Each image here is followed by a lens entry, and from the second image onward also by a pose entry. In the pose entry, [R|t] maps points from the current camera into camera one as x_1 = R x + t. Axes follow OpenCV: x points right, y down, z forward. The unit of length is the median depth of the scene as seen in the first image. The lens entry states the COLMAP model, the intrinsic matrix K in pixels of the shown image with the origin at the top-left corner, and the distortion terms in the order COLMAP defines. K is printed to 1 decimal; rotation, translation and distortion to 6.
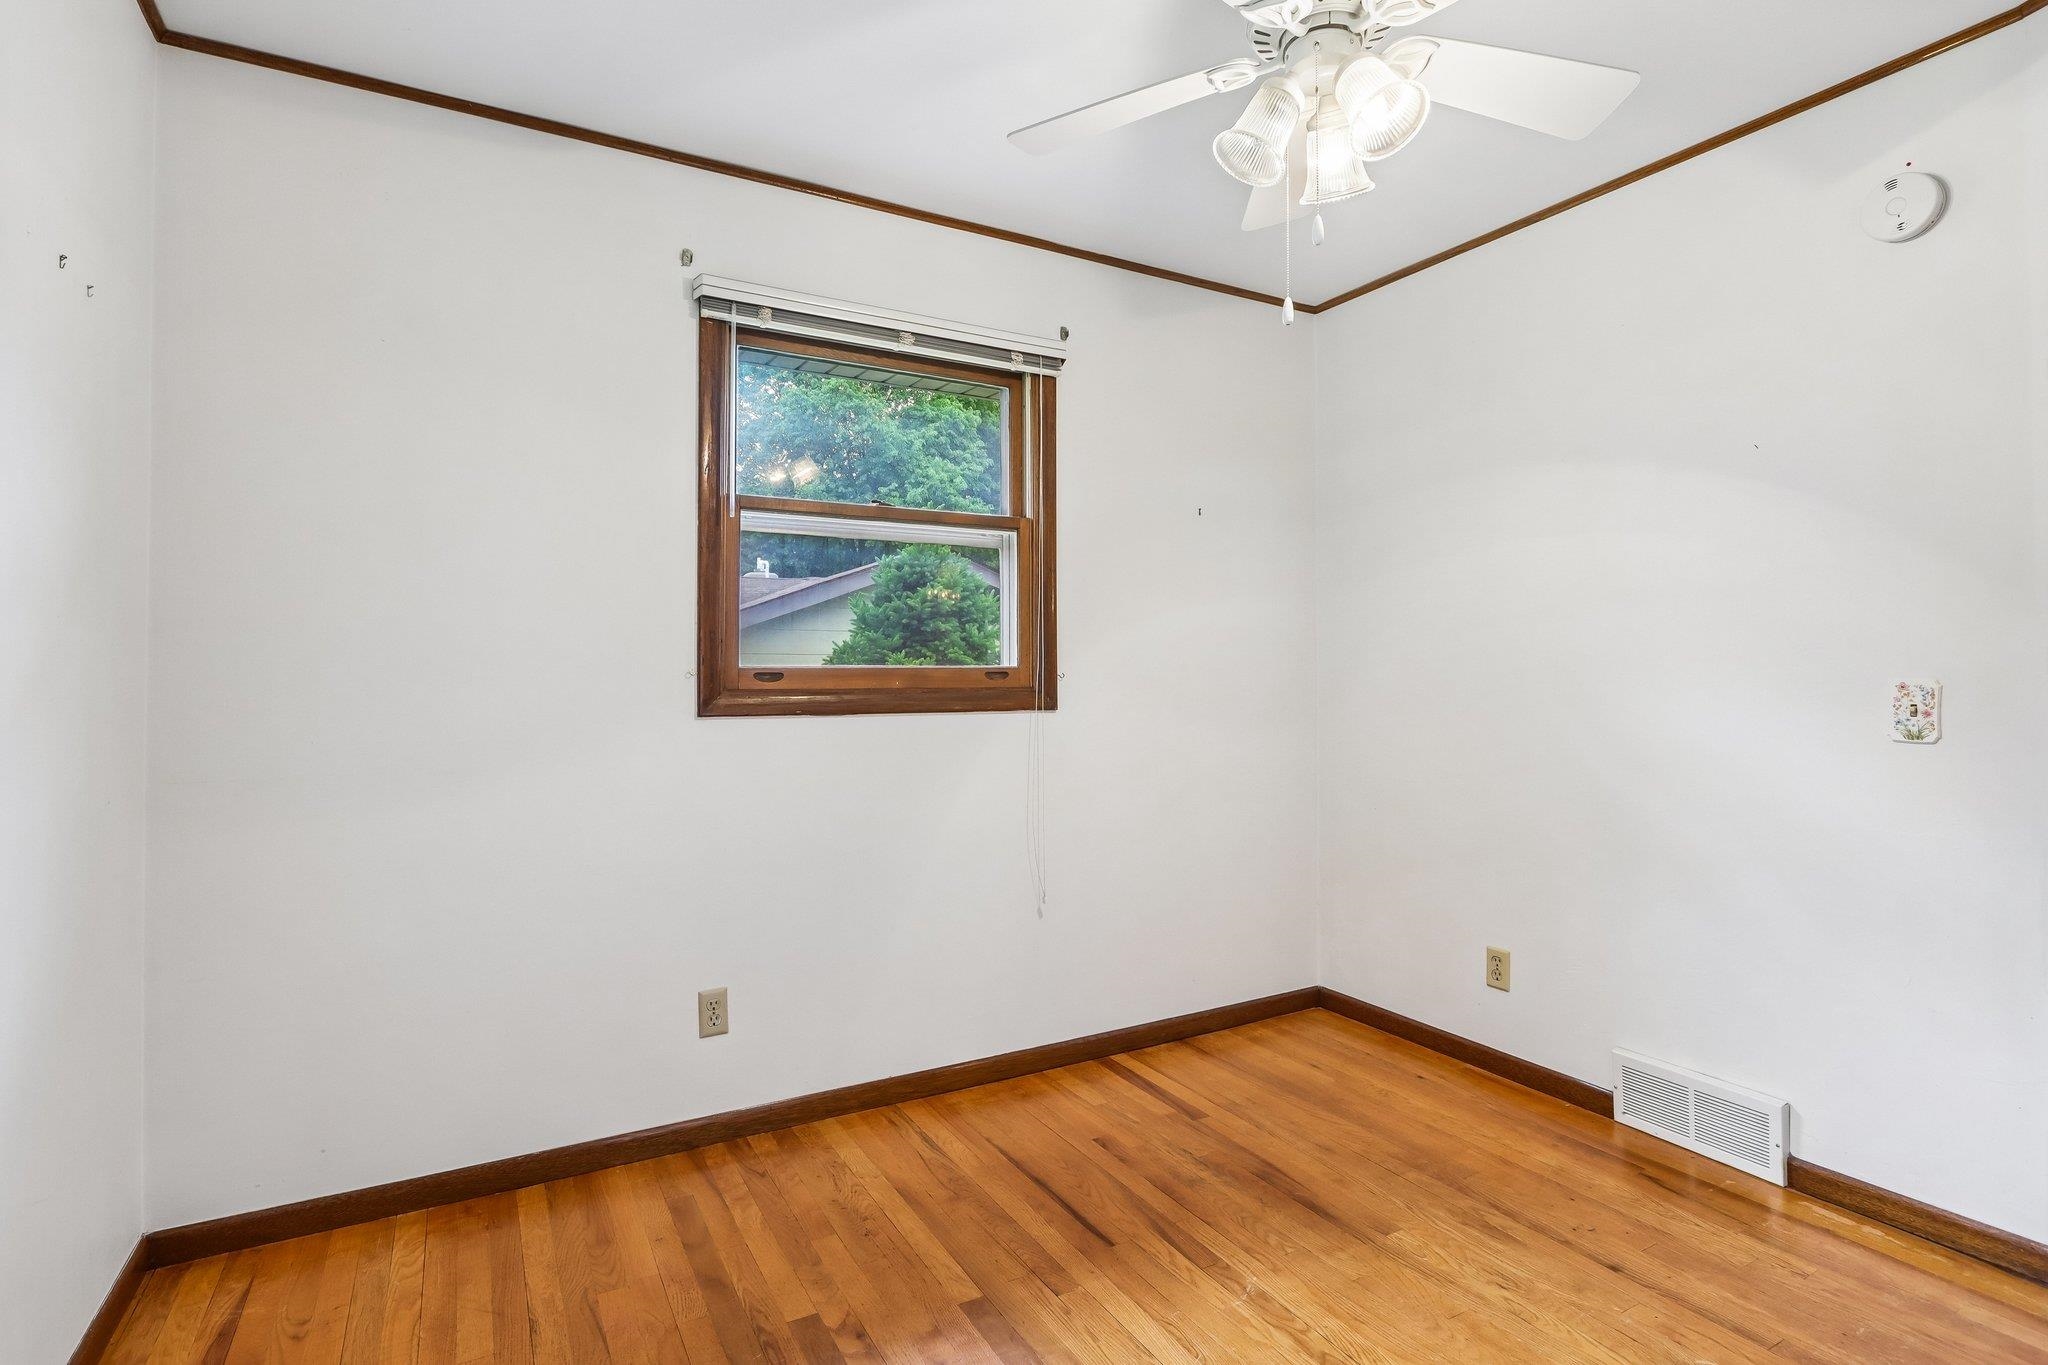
lens RADIAL K [[971.7, 0, 1059.4], [0, 971.7, 675.3], [0, 0, 1]] dist [-0.018087, 0.000526]
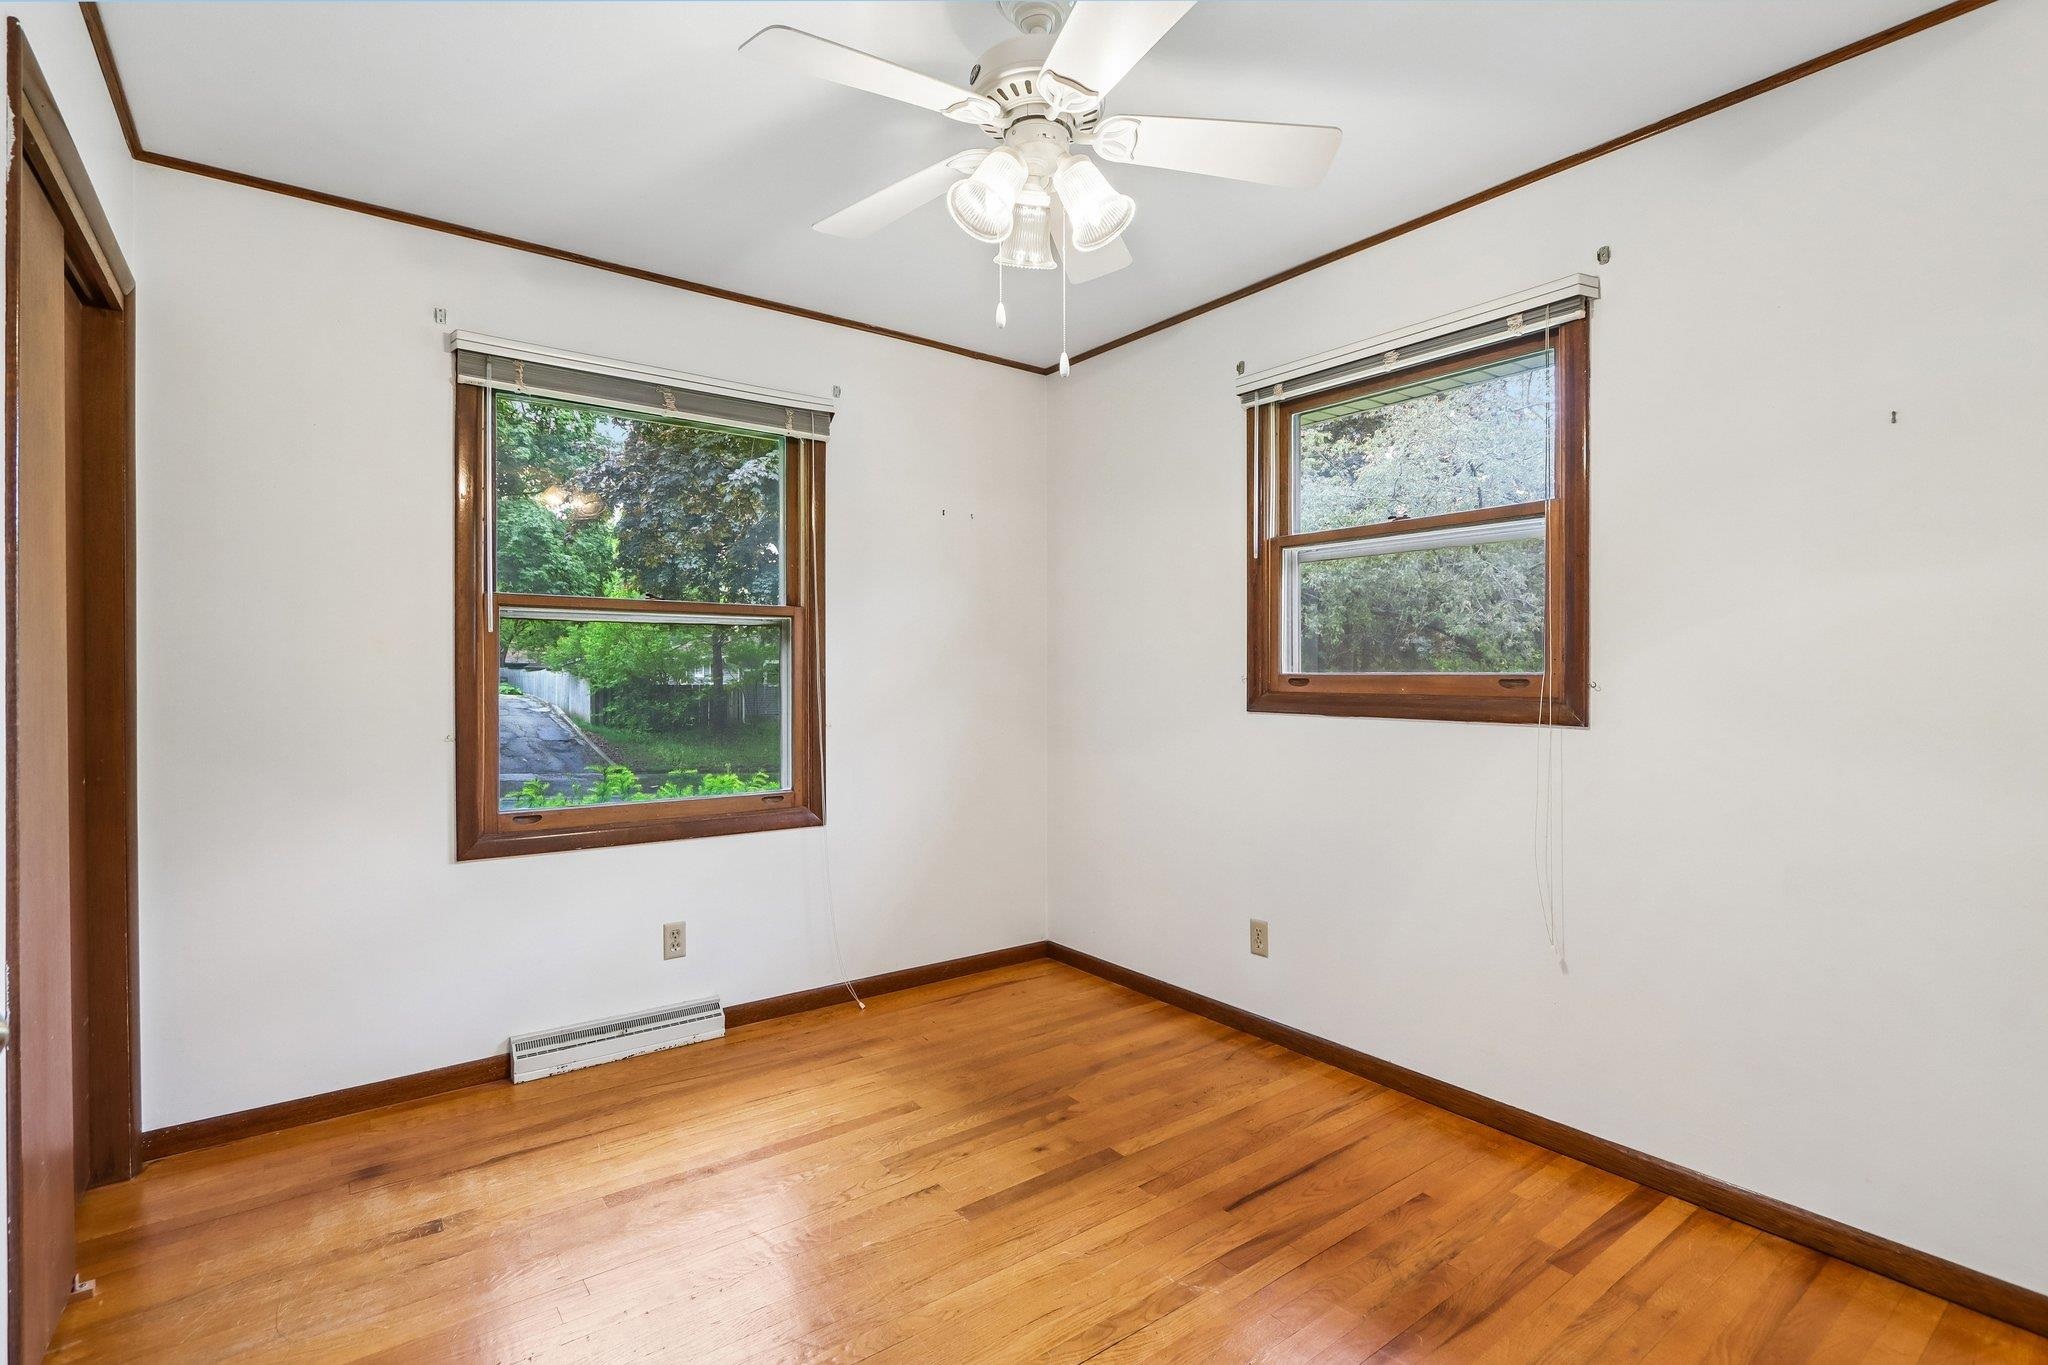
lens RADIAL K [[948.7, 0, 1028.0], [0, 948.7, 686.2], [0, 0, 1]] dist [-0.011855, 0.001161]
pose [[0.136338, 0.018399, -0.990491, 0.913267], [-0.000838, 0.999829, 0.018457, -0.015538], [0.990662, -0.001686, 0.136330, 0.544382]]
